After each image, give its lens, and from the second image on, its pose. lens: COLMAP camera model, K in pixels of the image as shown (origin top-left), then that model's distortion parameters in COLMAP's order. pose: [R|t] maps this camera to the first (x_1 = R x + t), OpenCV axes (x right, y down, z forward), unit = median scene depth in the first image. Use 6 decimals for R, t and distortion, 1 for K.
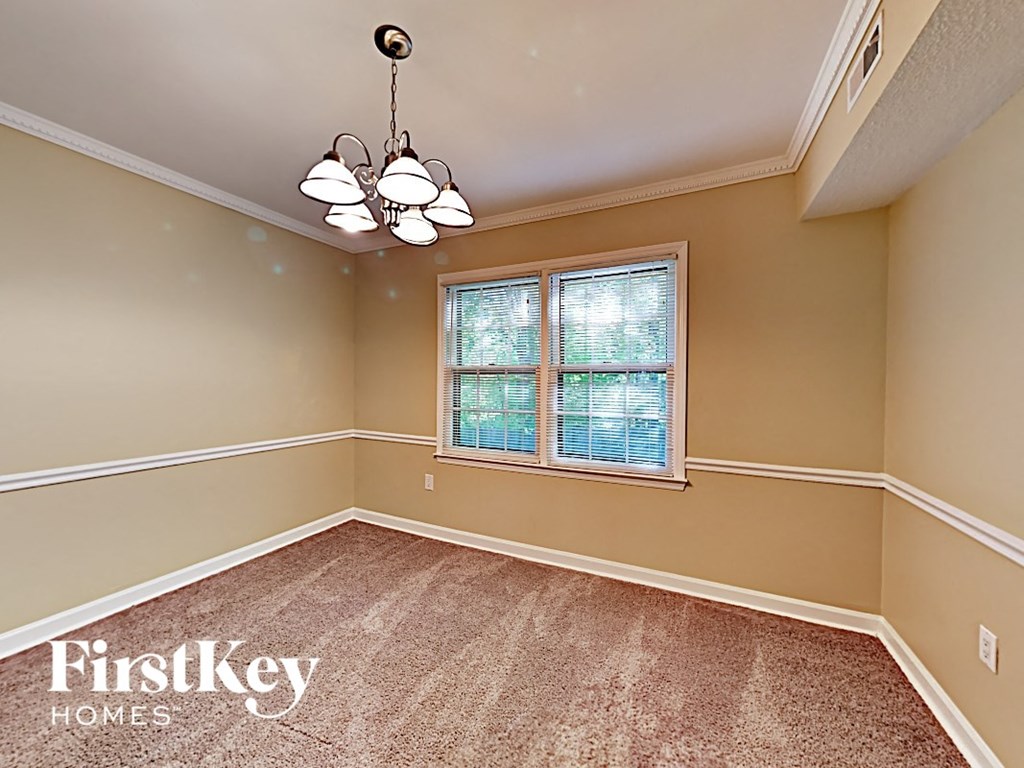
lens RADIAL K [[415.8, 0, 493.1], [0, 415.8, 378.3], [0, 0, 1]] dist [0.001691, 0.000227]
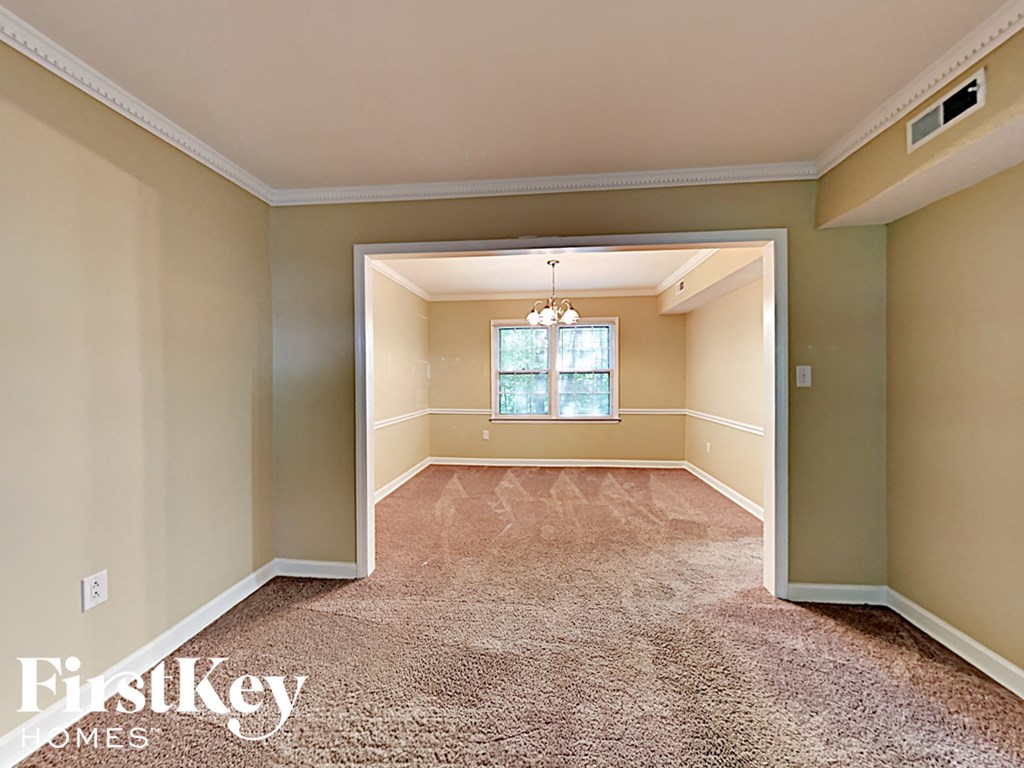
lens RADIAL K [[415.8, 0, 511.2], [0, 415.8, 380.5], [0, 0, 1]] dist [0.001691, 0.000227]
pose [[0.930930, -0.013422, 0.364950, -0.928643], [0.011714, 0.999908, 0.006893, 0.005394], [-0.365009, -0.002142, 0.931002, -0.935611]]
